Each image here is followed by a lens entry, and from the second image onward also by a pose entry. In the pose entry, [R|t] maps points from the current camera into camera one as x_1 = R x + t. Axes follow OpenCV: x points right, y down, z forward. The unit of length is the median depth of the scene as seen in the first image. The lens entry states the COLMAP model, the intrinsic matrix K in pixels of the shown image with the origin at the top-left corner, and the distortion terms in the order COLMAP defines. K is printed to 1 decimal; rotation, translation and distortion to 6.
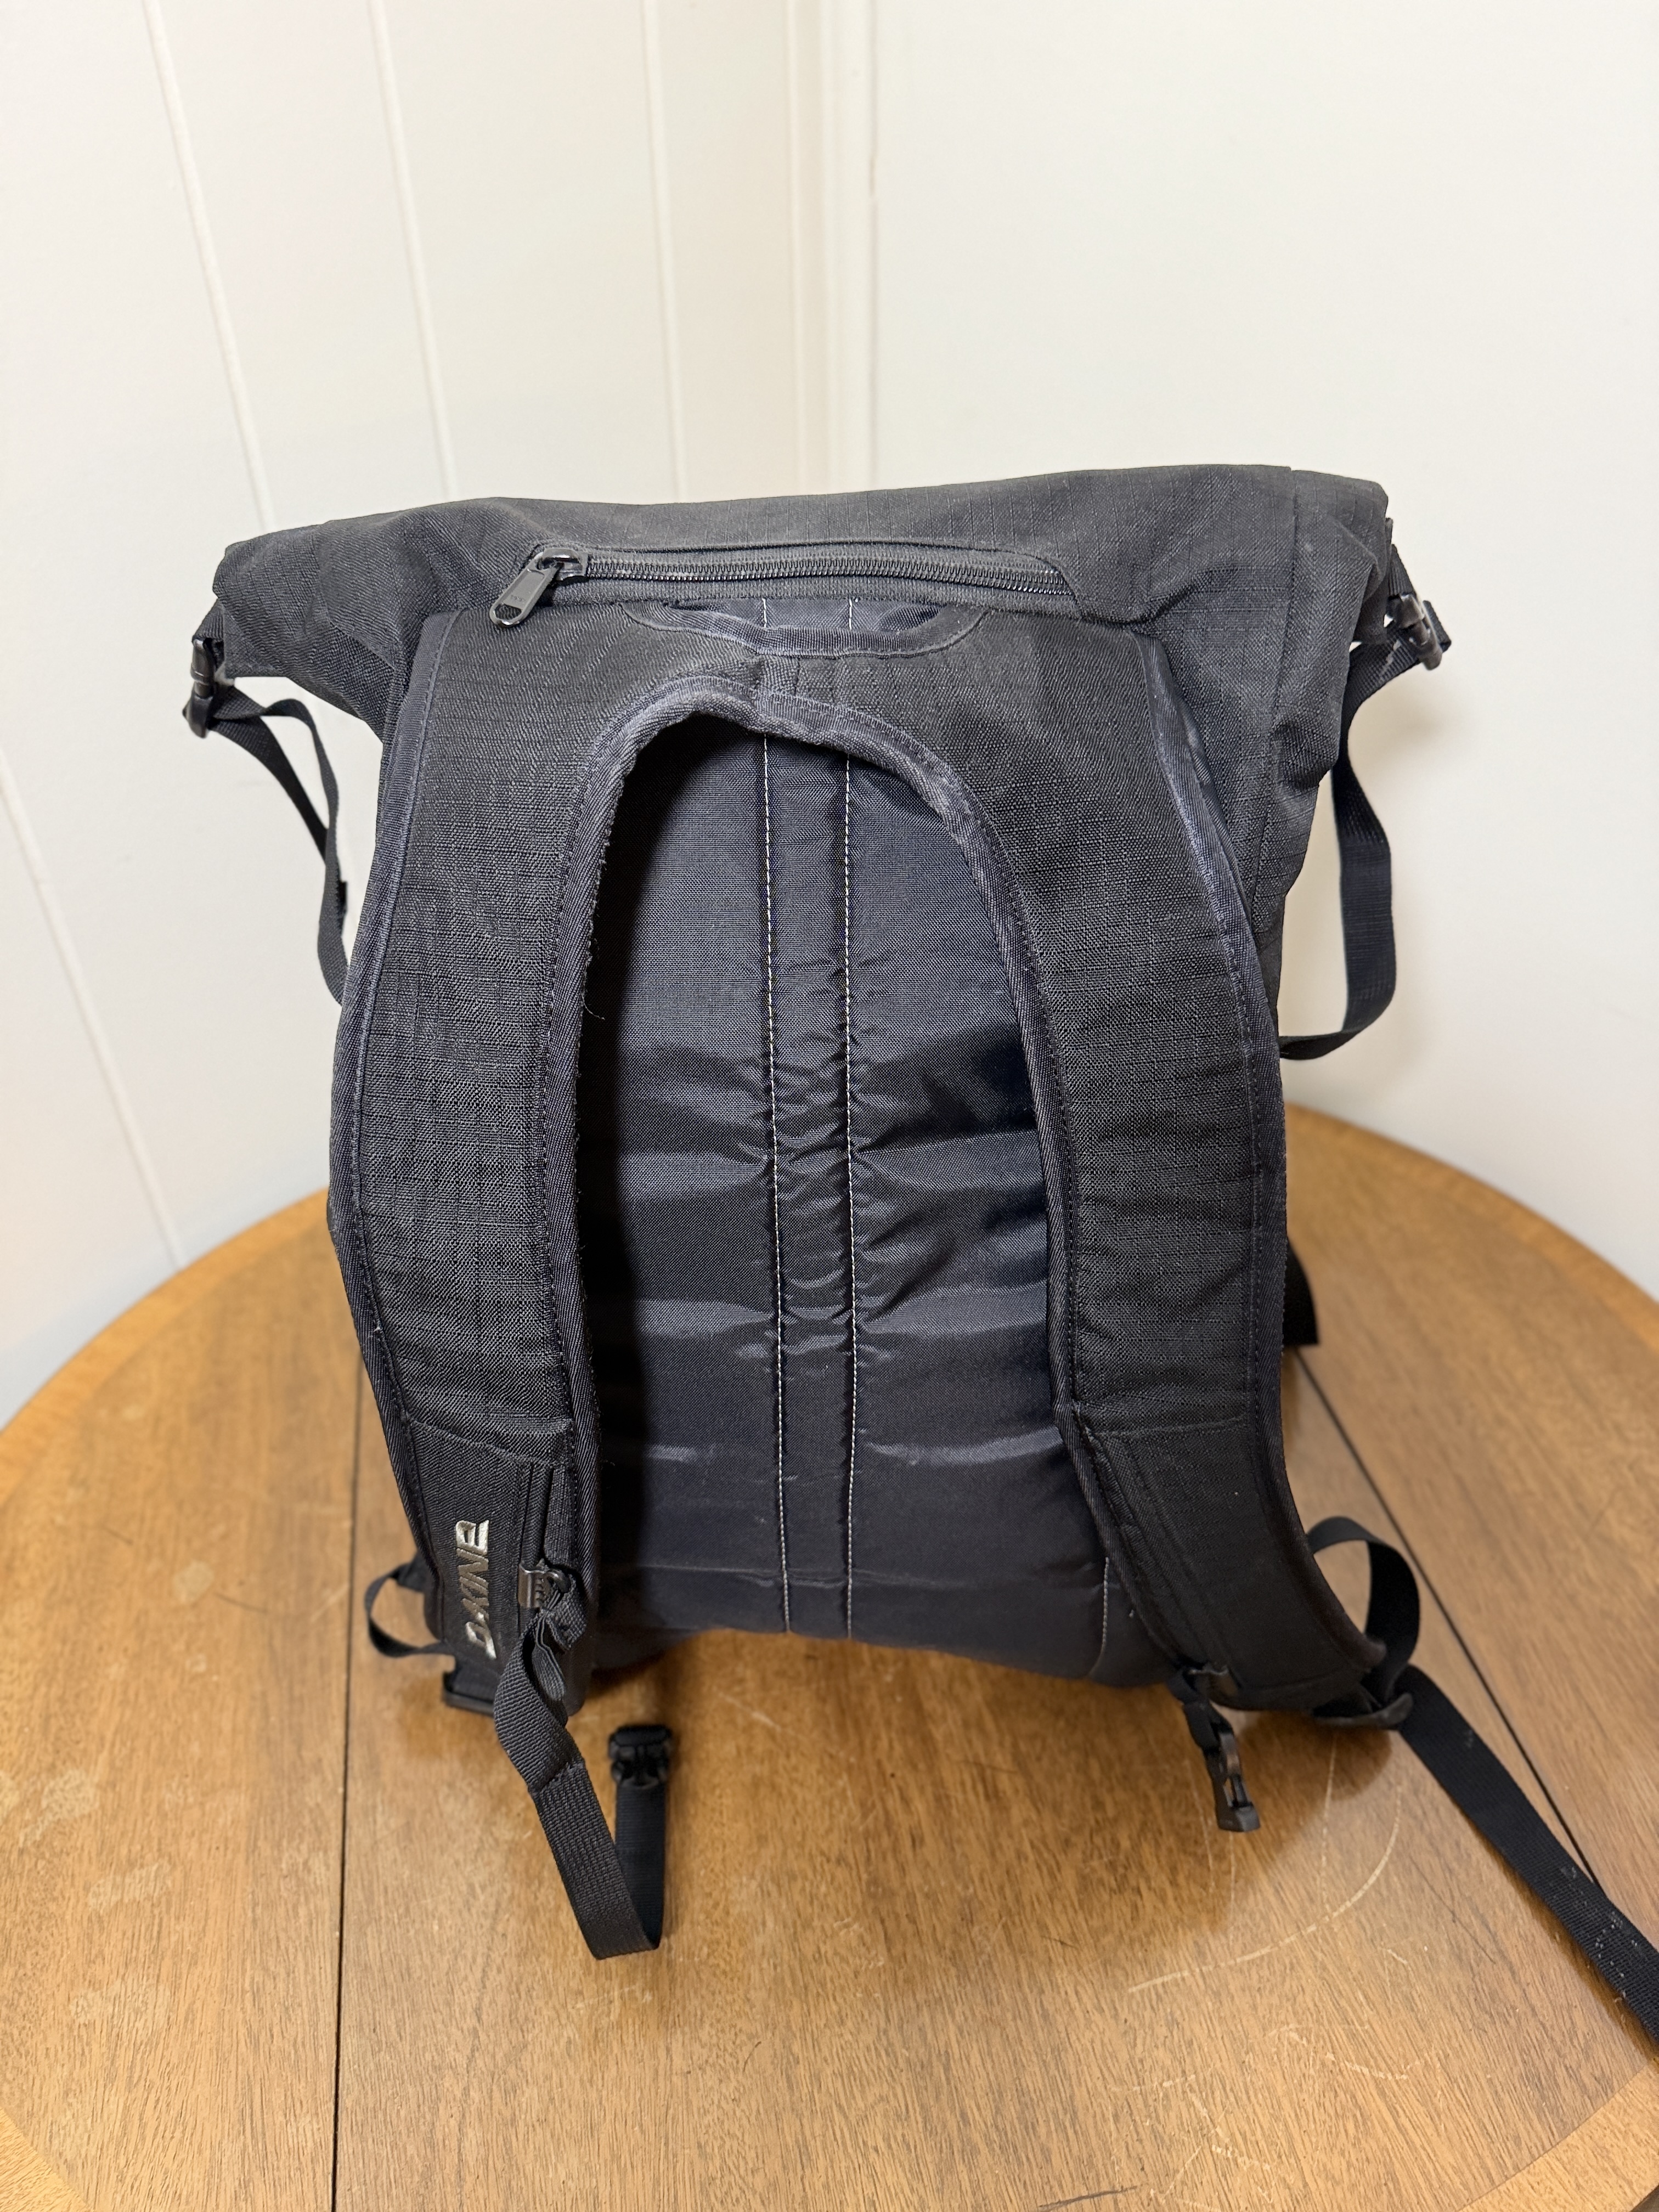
lens RADIAL K [[1564.0, 0, 835.5], [0, 1564.0, 1104.6], [0, 0, 1]] dist [0.001391, -0.002224]
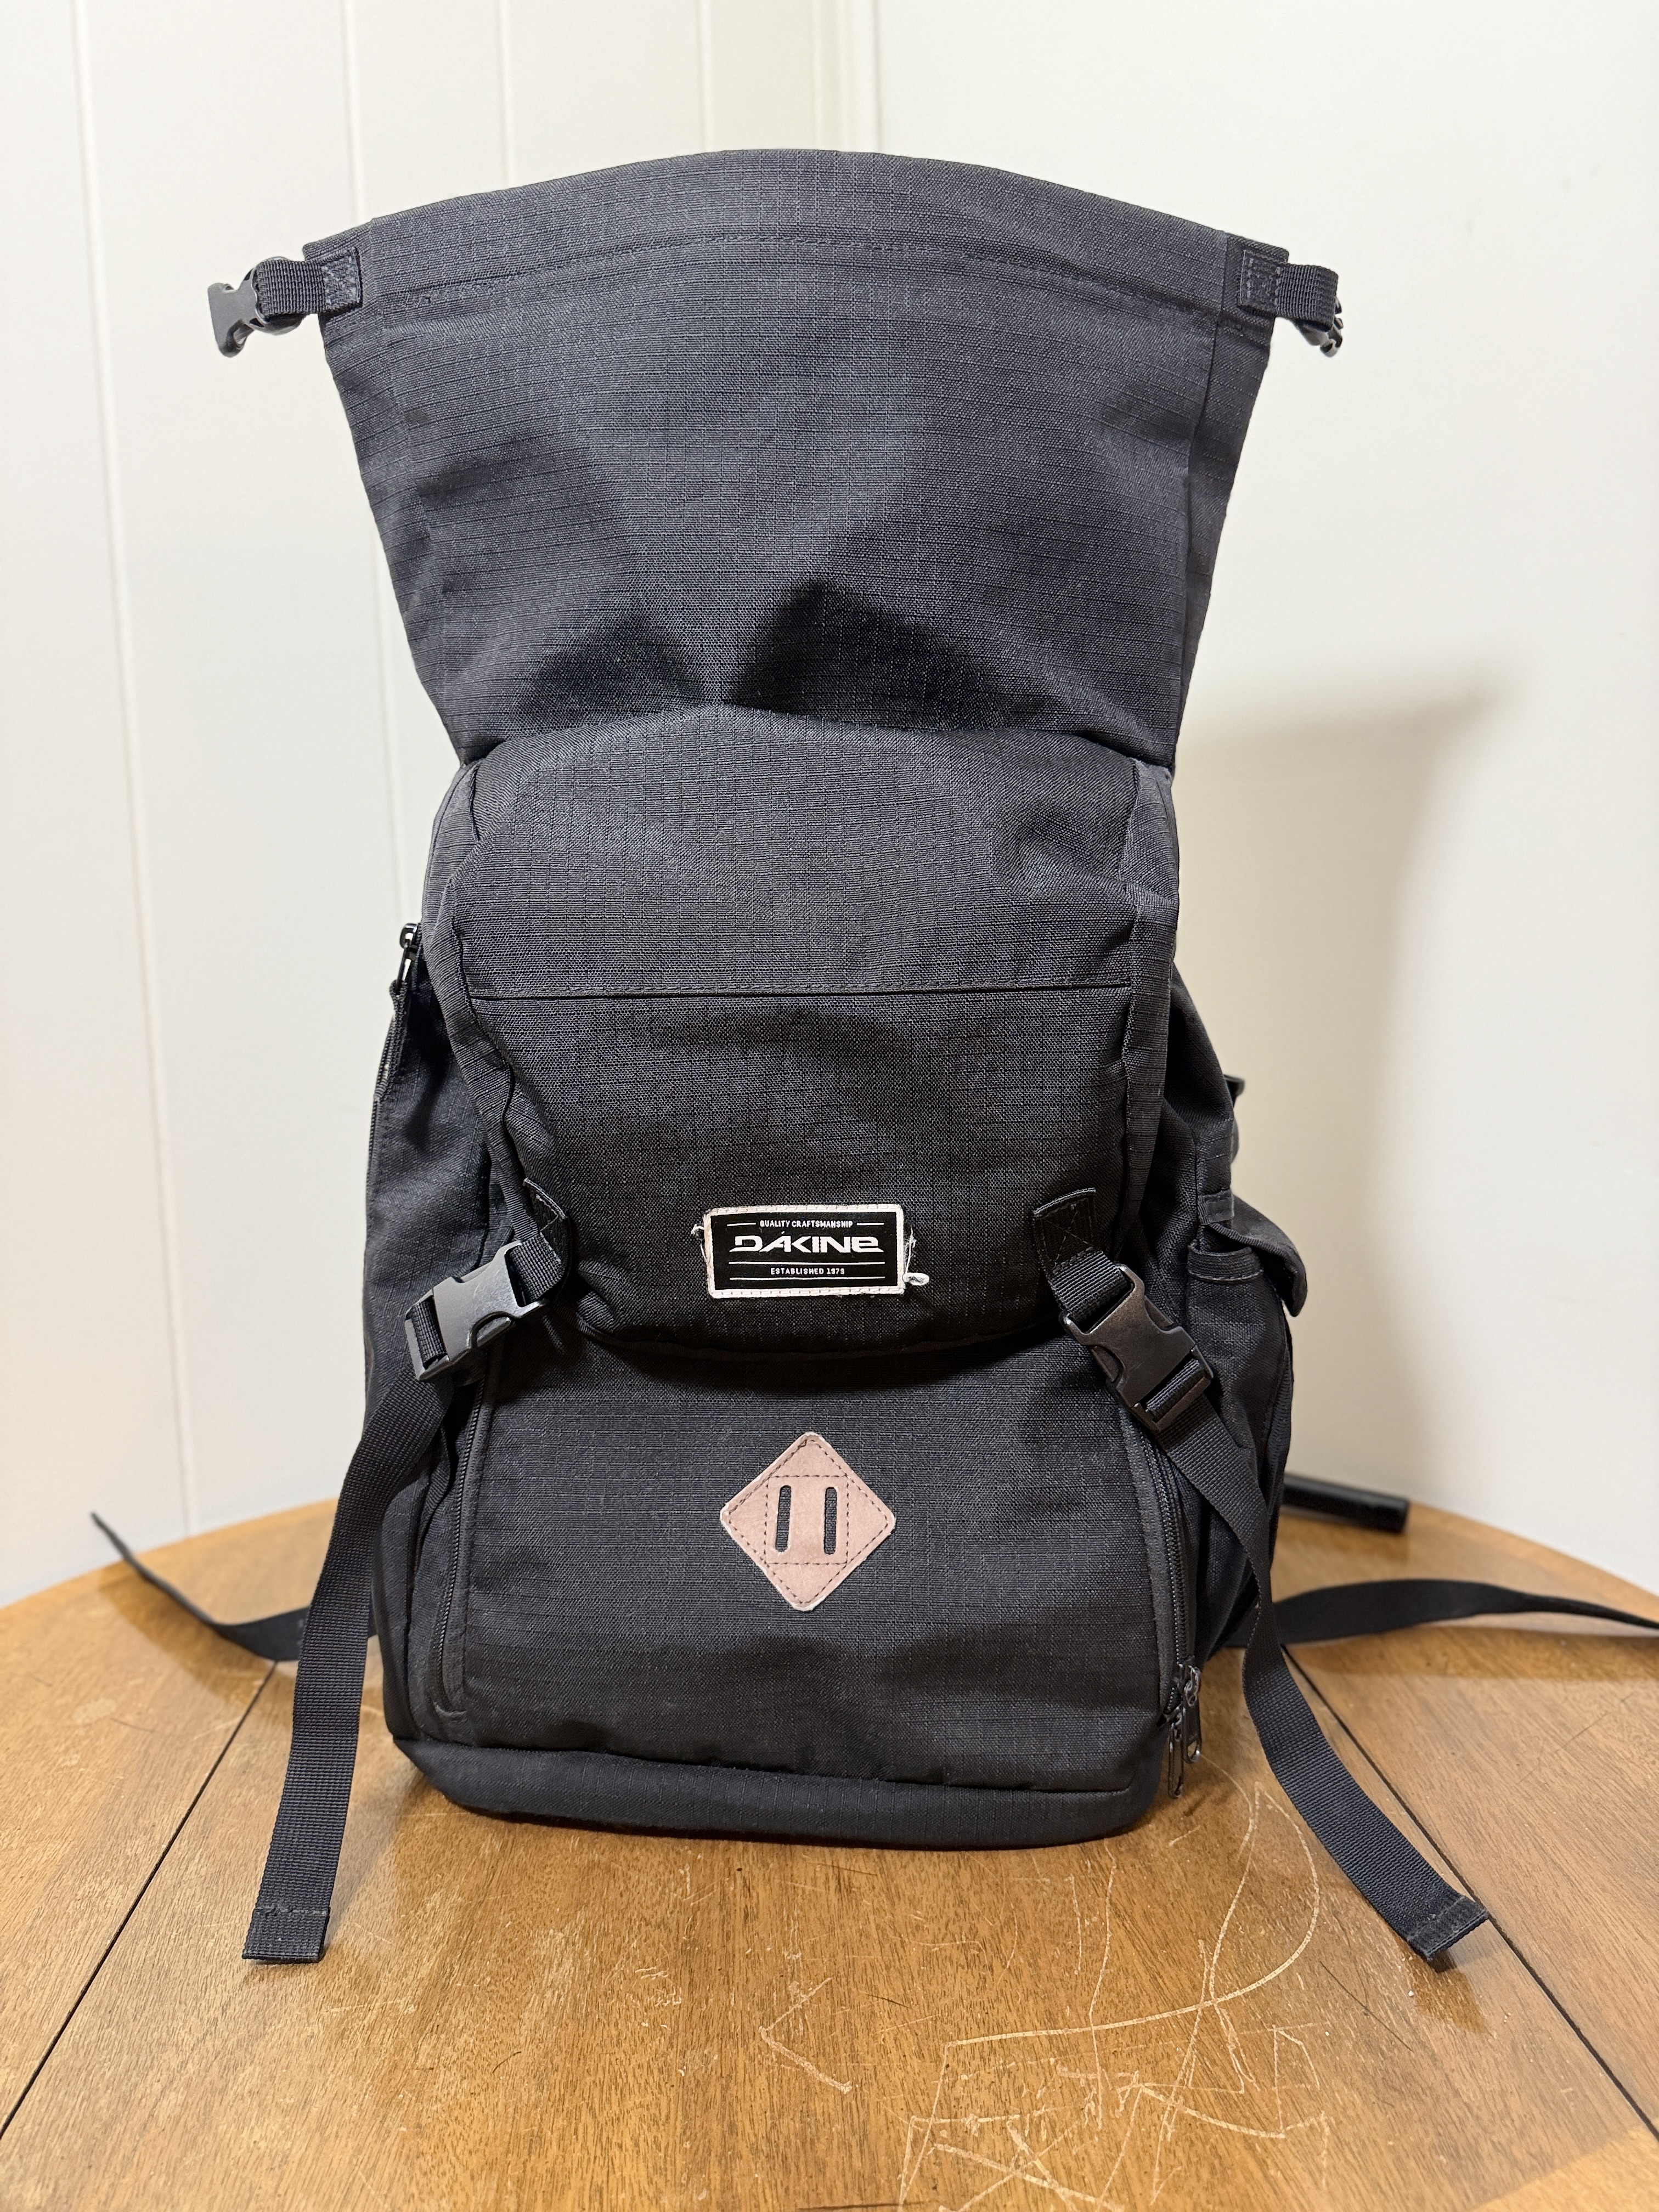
lens RADIAL K [[1564.0, 0, 812.5], [0, 1564.0, 1101.3], [0, 0, 1]] dist [0.001391, -0.002224]
pose [[0.989883, 0.003199, -0.141847, 0.230645], [-0.079248, 0.841730, -0.534051, 0.603558], [0.117688, 0.539889, 0.833468, 0.018689]]
